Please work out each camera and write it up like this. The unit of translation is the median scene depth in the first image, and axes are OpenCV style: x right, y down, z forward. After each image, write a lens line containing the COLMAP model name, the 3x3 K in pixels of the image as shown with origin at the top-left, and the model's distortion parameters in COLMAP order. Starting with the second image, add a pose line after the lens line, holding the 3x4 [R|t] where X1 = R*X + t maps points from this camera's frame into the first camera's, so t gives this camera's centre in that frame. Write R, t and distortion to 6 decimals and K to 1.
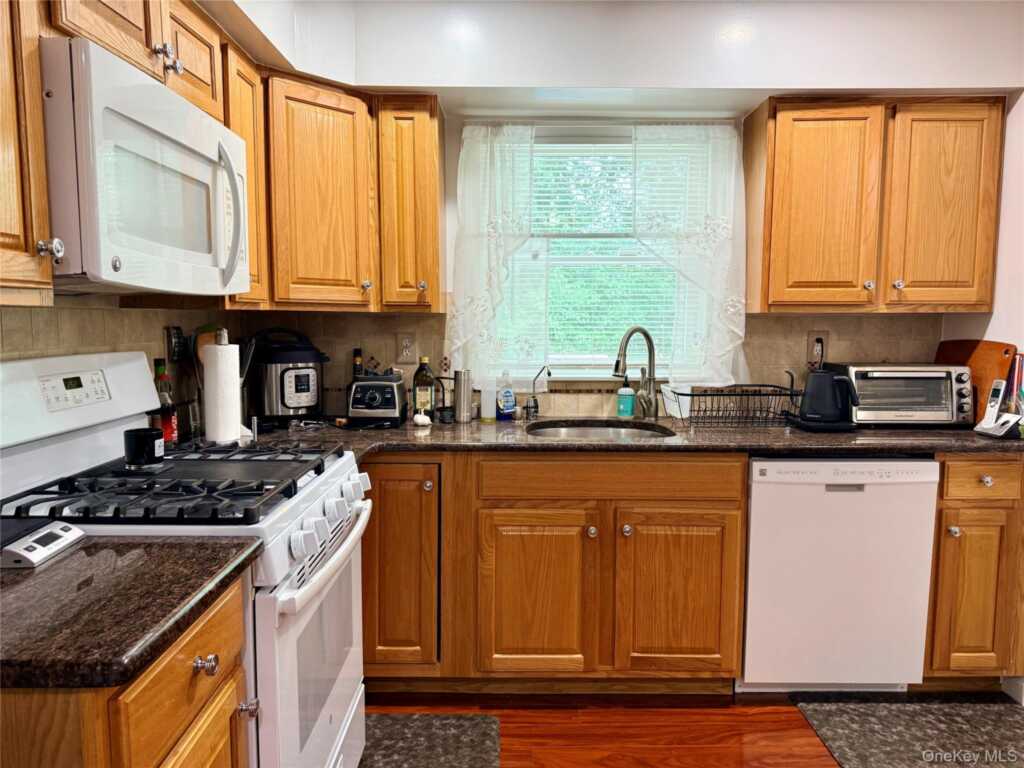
lens RADIAL K [[711.8, 0, 512.0], [0, 711.8, 384.0], [0, 0, 1]] dist [0.129000, -0.229350]
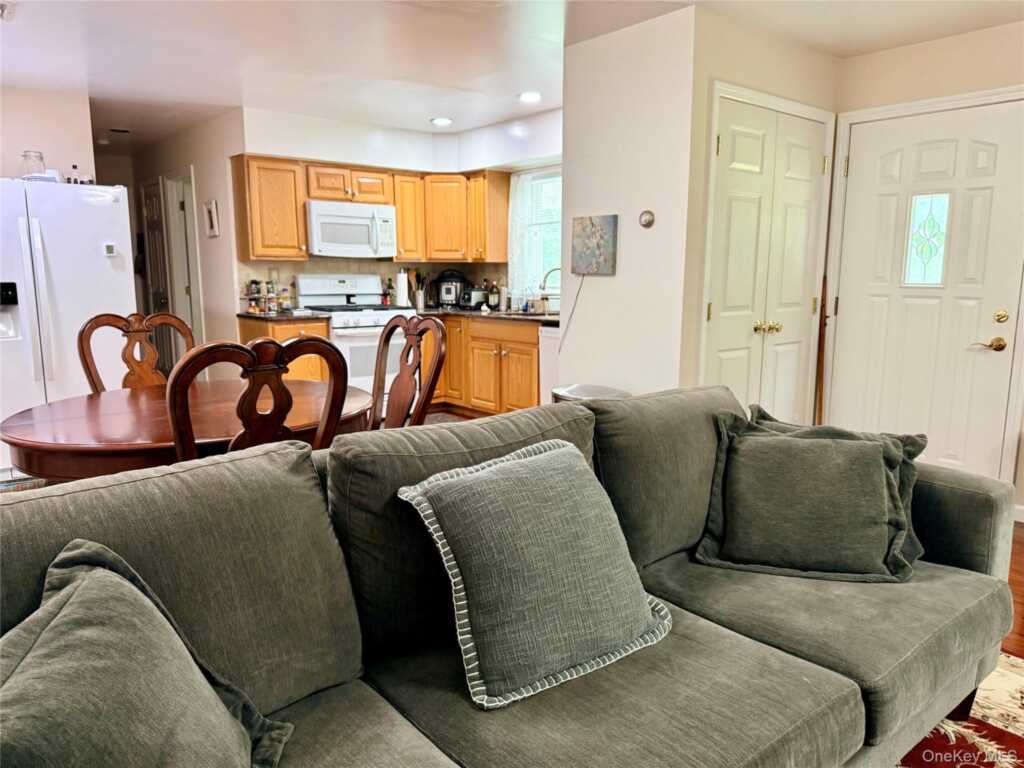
lens RADIAL K [[711.8, 0, 512.0], [0, 711.8, 384.0], [0, 0, 1]] dist [0.129000, -0.229350]
pose [[0.641766, 0.115195, -0.758199, 1.791541], [-0.066558, 0.993290, 0.094576, 0.071886], [0.764007, -0.010232, 0.645127, -0.460586]]
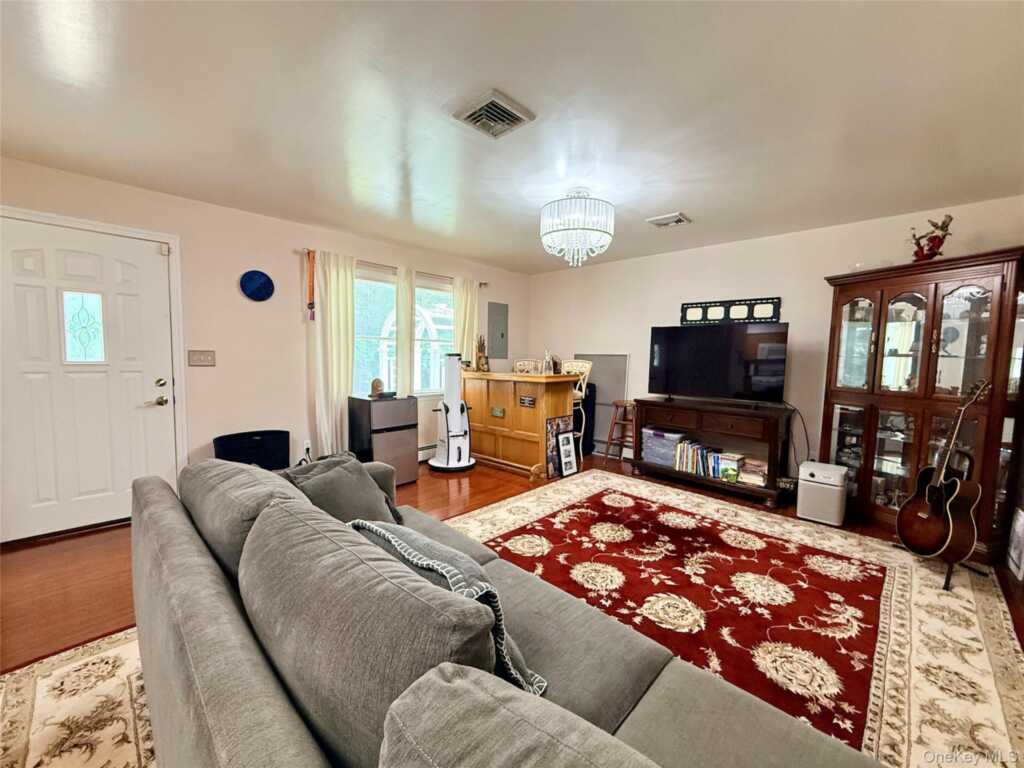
lens RADIAL K [[409.5, 0, 512.0], [0, 409.5, 384.0], [0, 0, 1]] dist [0.000846, 0.000012]
pose [[0.688977, -0.047680, 0.723213, 1.166704], [0.050071, 0.998581, 0.018134, 0.045651], [-0.723051, 0.023719, 0.690387, -0.397400]]
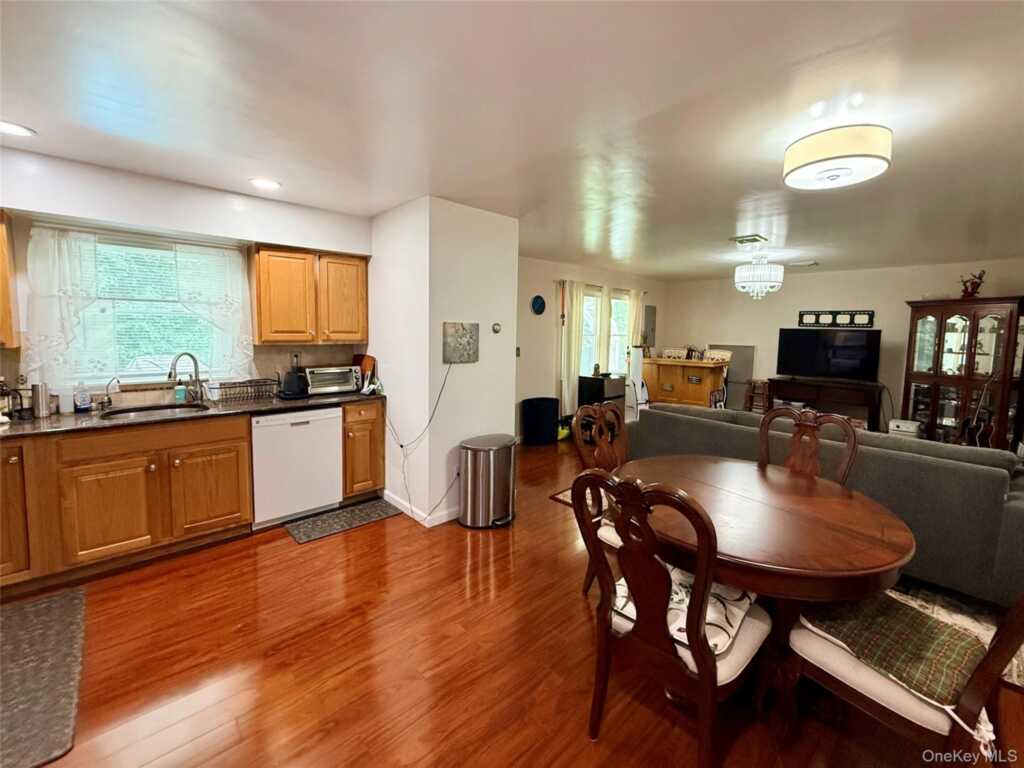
lens RADIAL K [[430.9, 0, 541.1], [0, 430.9, 361.5], [0, 0, 1]] dist [-0.000620, -0.000357]
pose [[0.704648, -0.043524, 0.708221, 0.039680], [0.044952, 0.998850, 0.016661, -0.036166], [-0.708132, 0.020096, 0.705794, -0.444735]]
